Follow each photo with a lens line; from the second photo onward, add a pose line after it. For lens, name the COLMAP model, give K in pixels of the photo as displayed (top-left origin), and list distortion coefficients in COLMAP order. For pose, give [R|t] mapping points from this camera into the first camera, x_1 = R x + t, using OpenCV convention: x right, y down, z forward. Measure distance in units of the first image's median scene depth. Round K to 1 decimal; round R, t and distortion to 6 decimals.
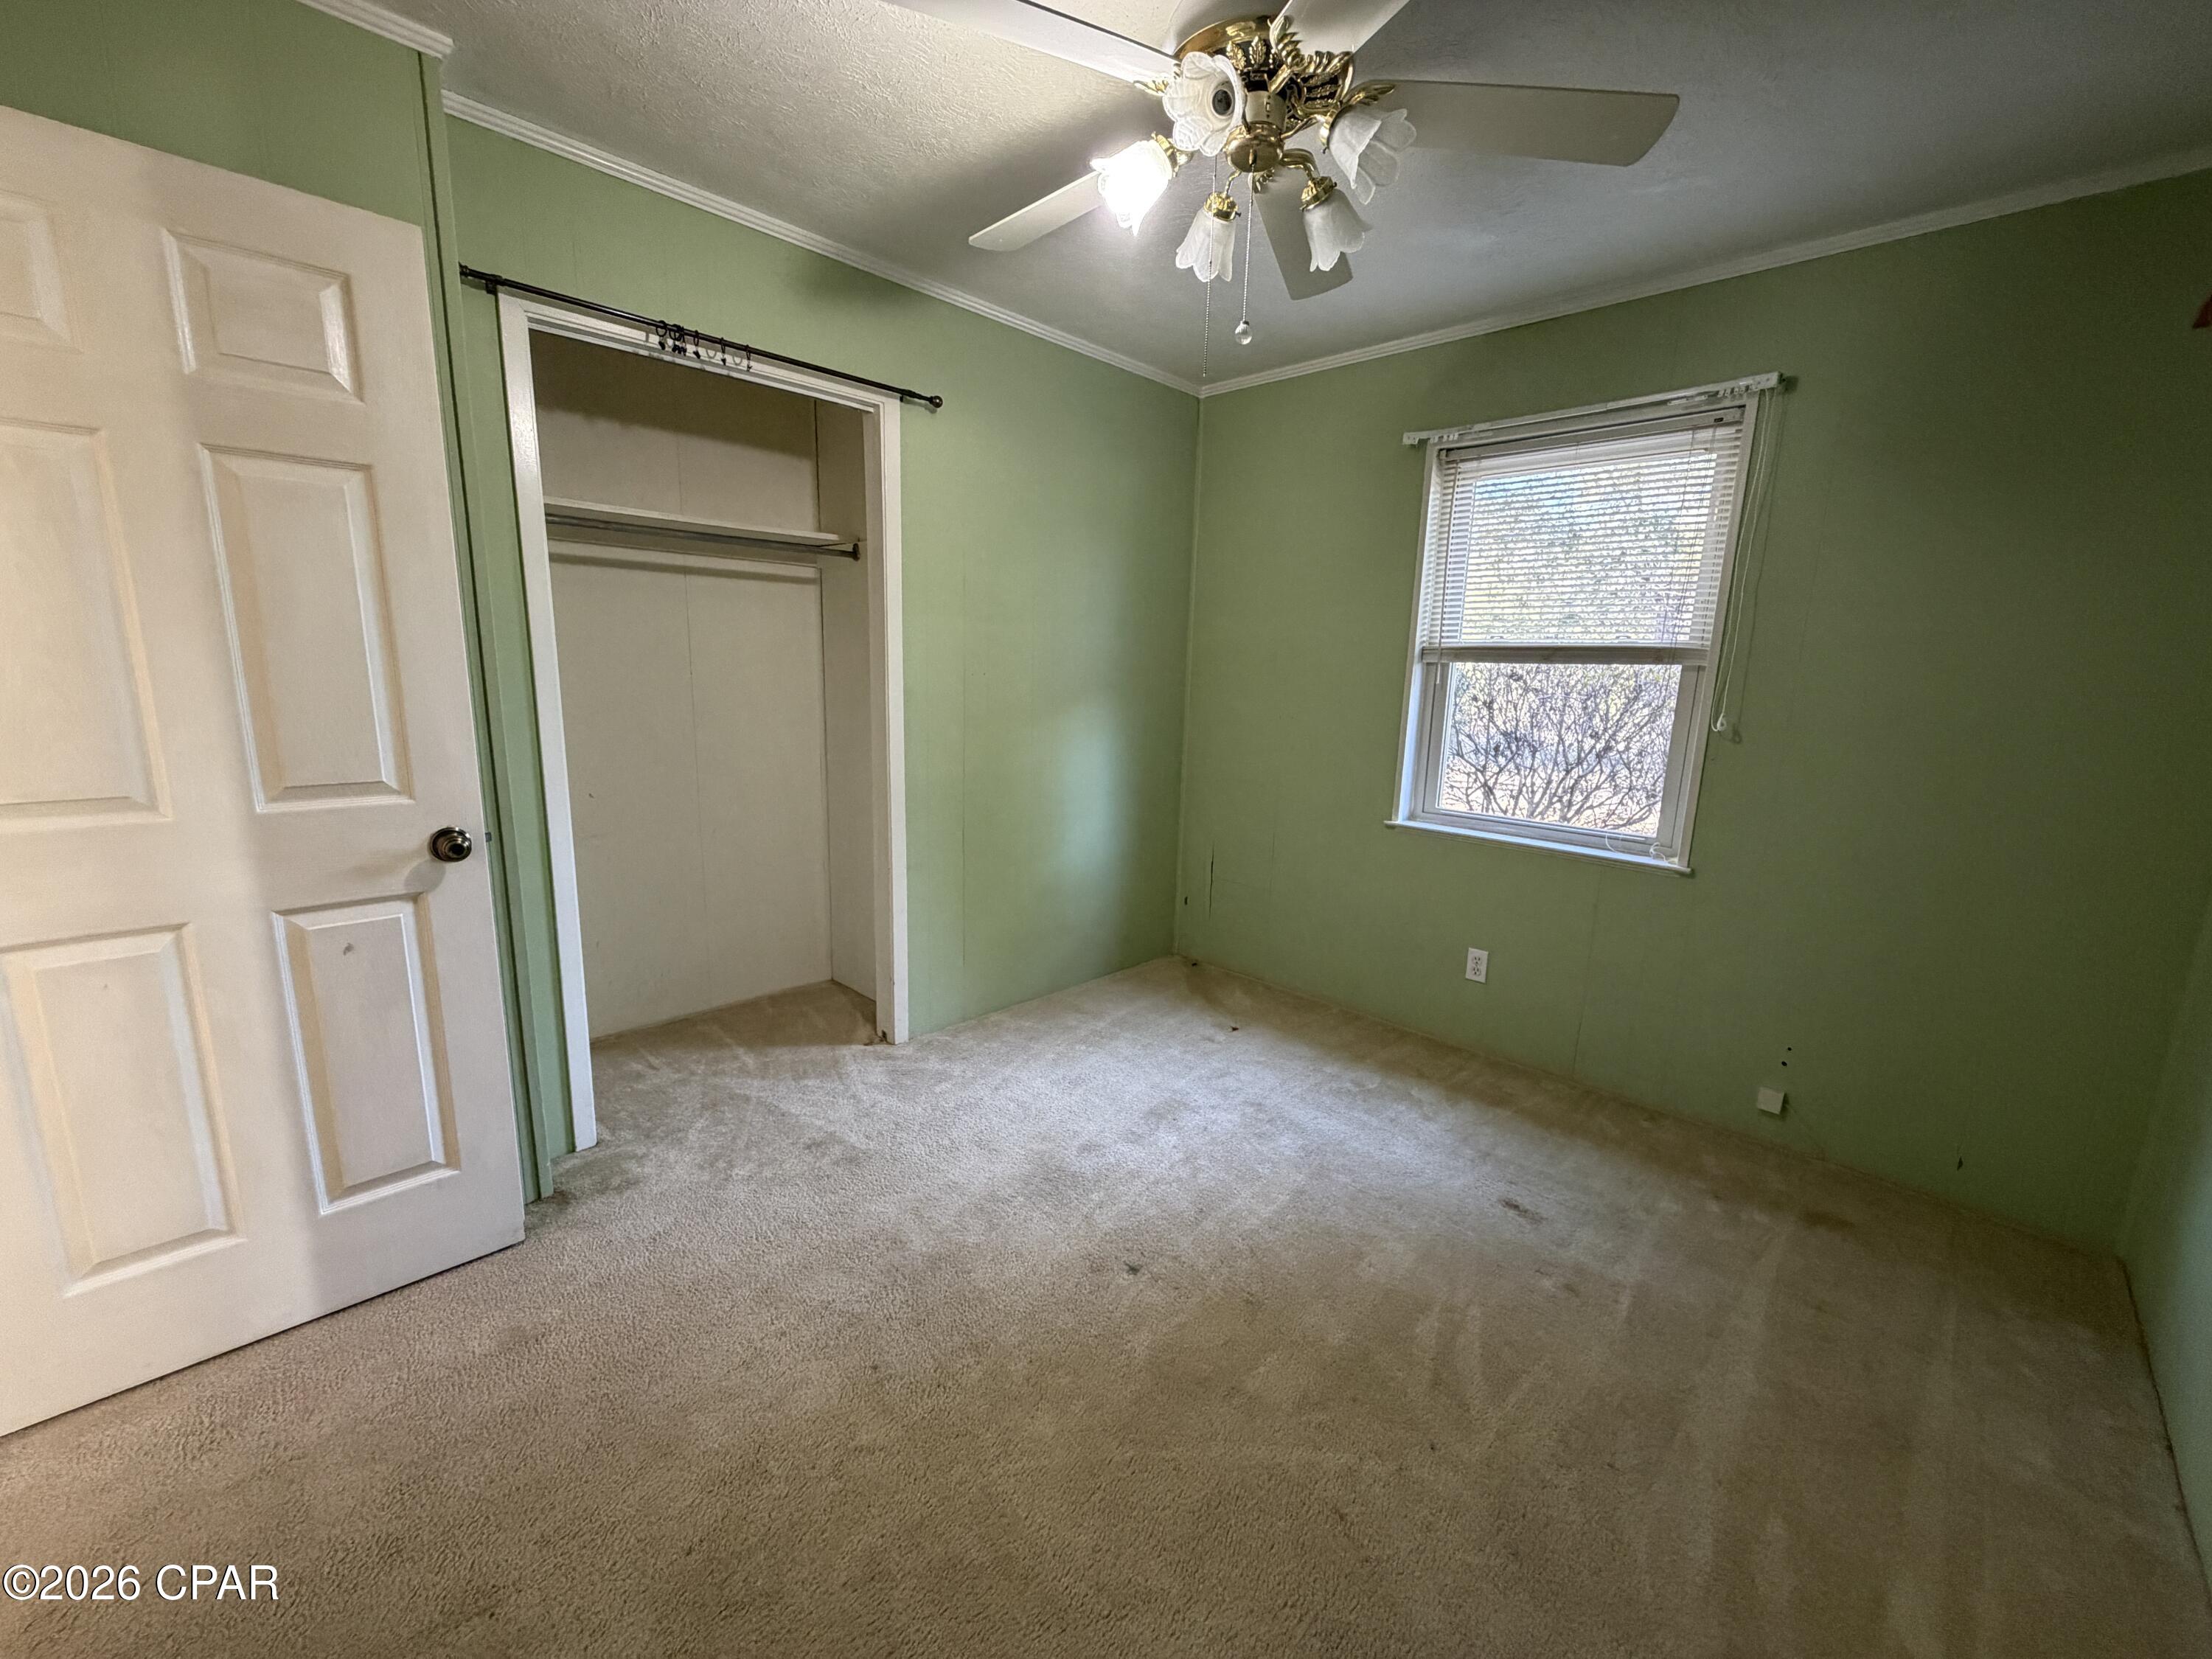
lens RADIAL K [[881.0, 0, 1110.2], [0, 881.0, 833.9], [0, 0, 1]] dist [-0.001417, 0.000139]
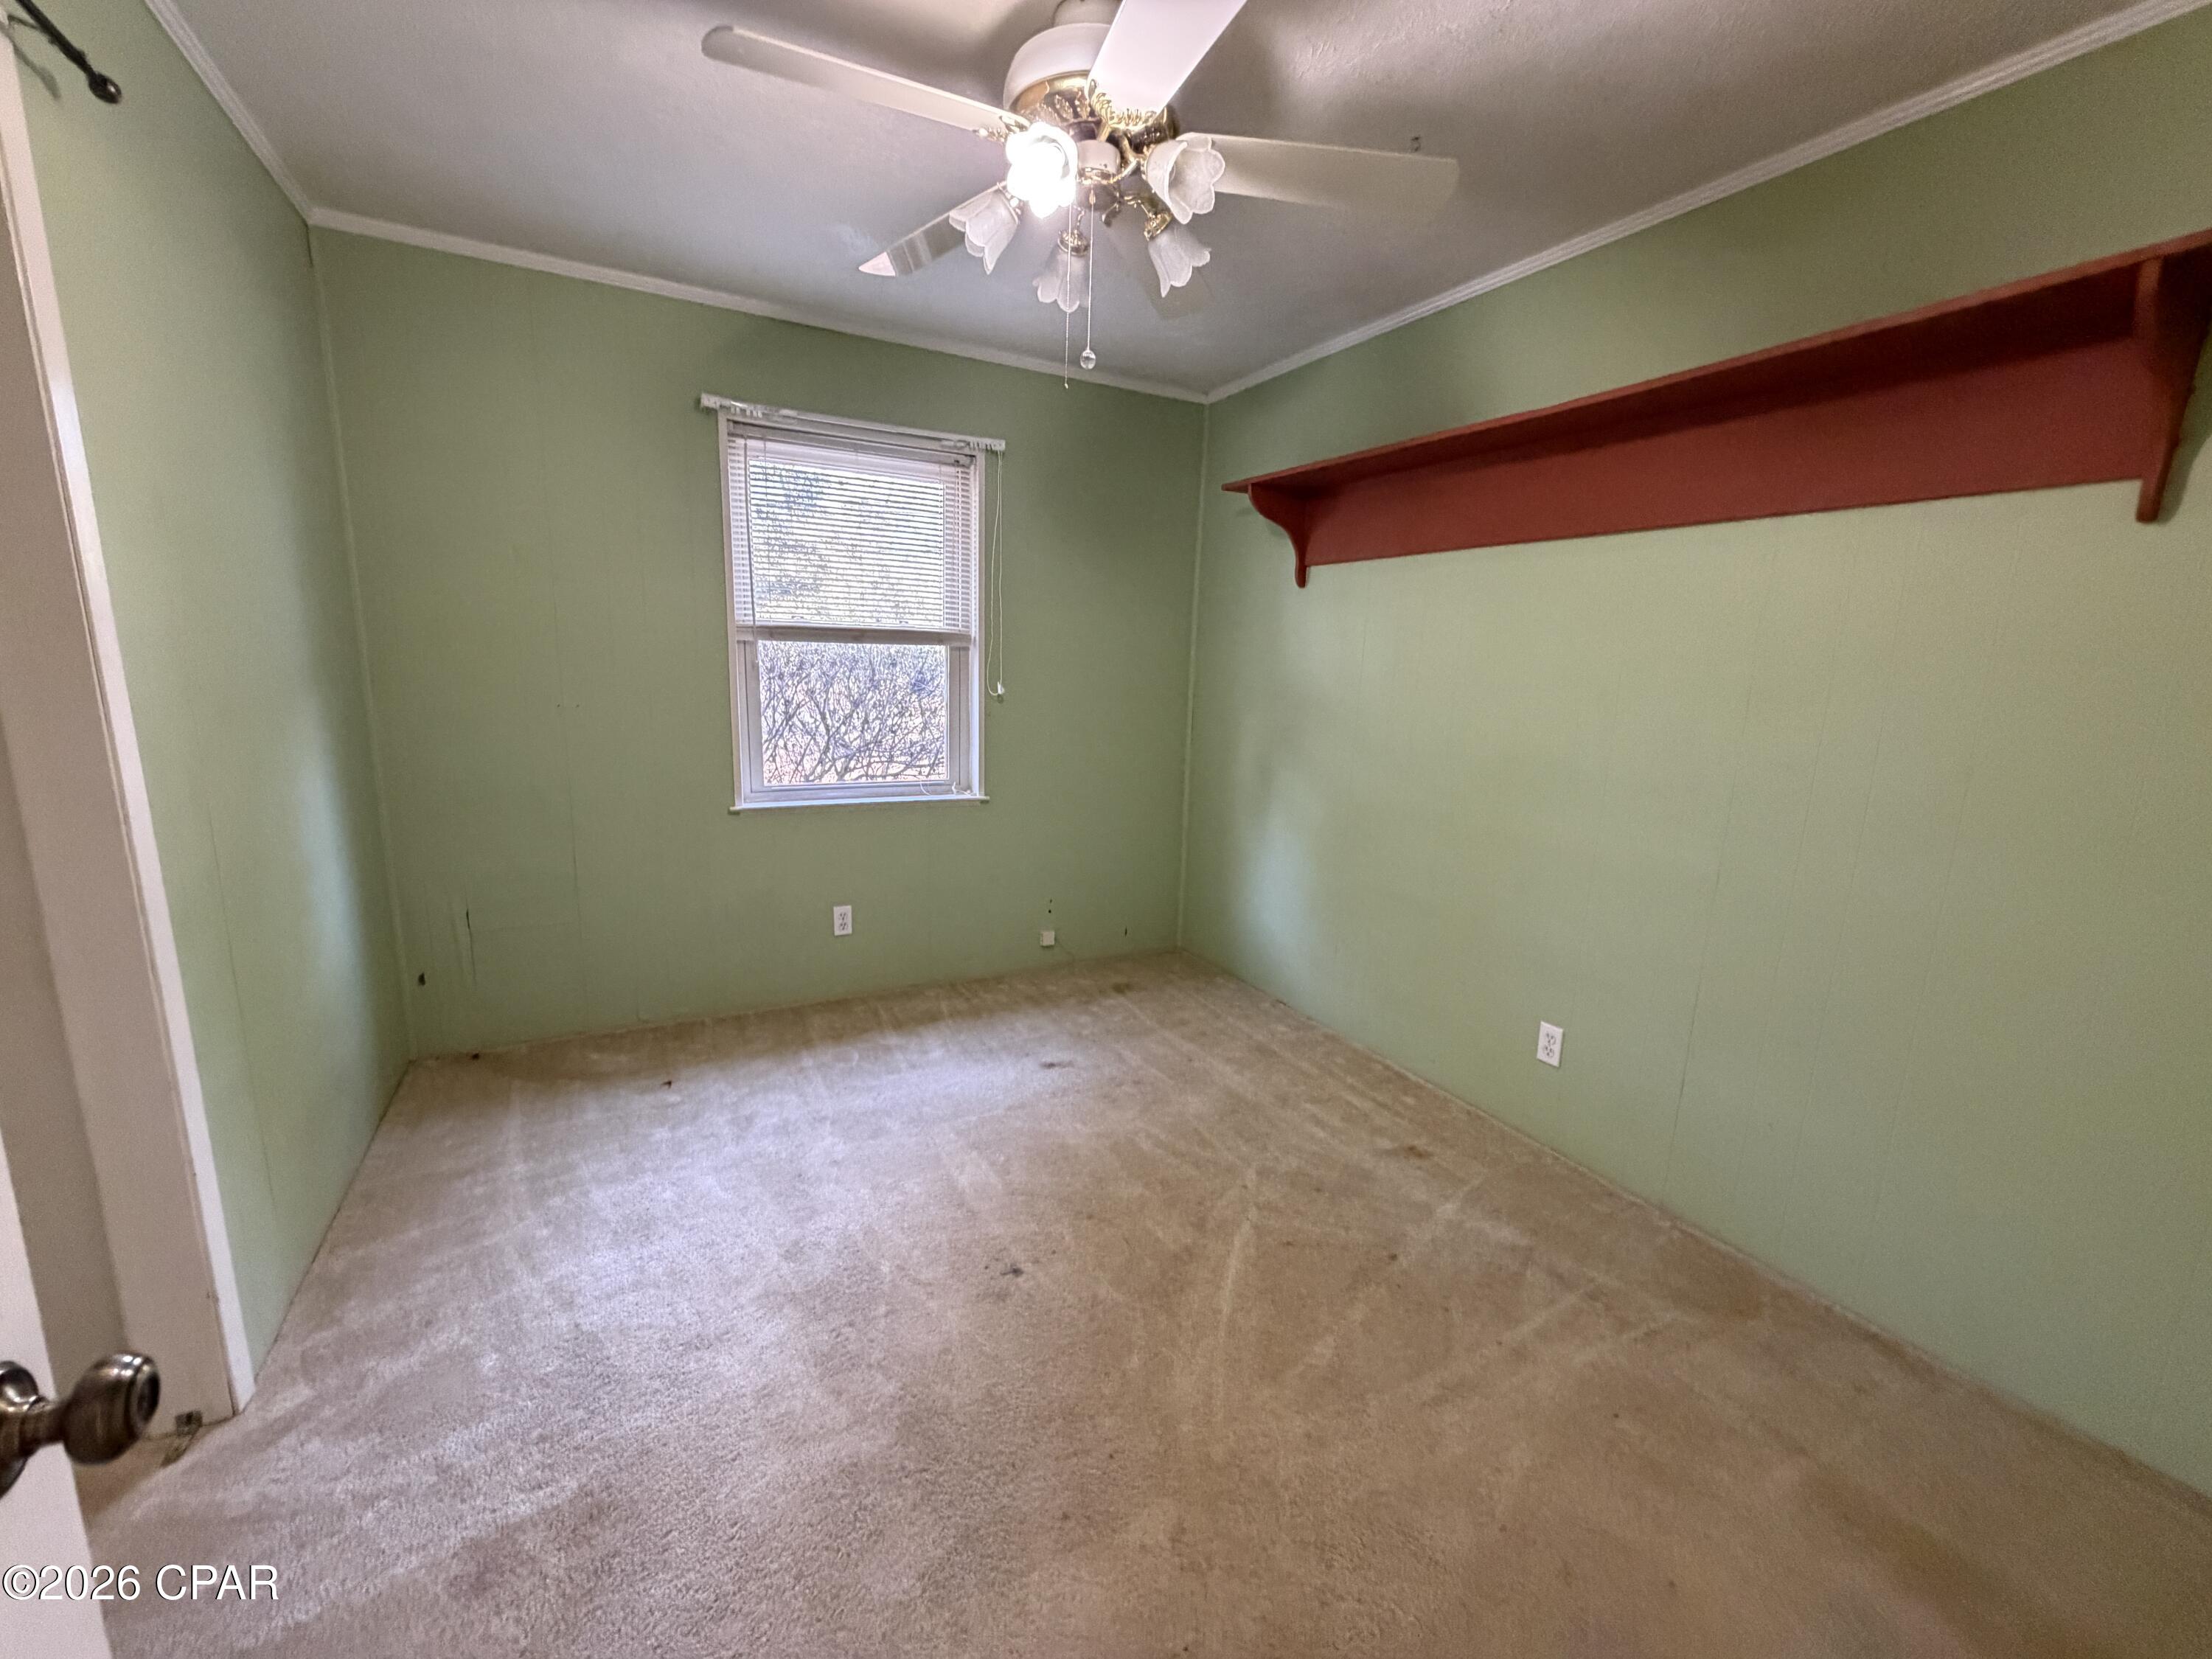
lens RADIAL K [[881.0, 0, 1097.6], [0, 881.0, 830.1], [0, 0, 1]] dist [-0.001417, 0.000139]
pose [[0.303406, -0.198972, 0.931856, -0.540618], [0.157932, 0.974930, 0.156748, -0.091615], [-0.939682, 0.099612, 0.327223, 0.378296]]
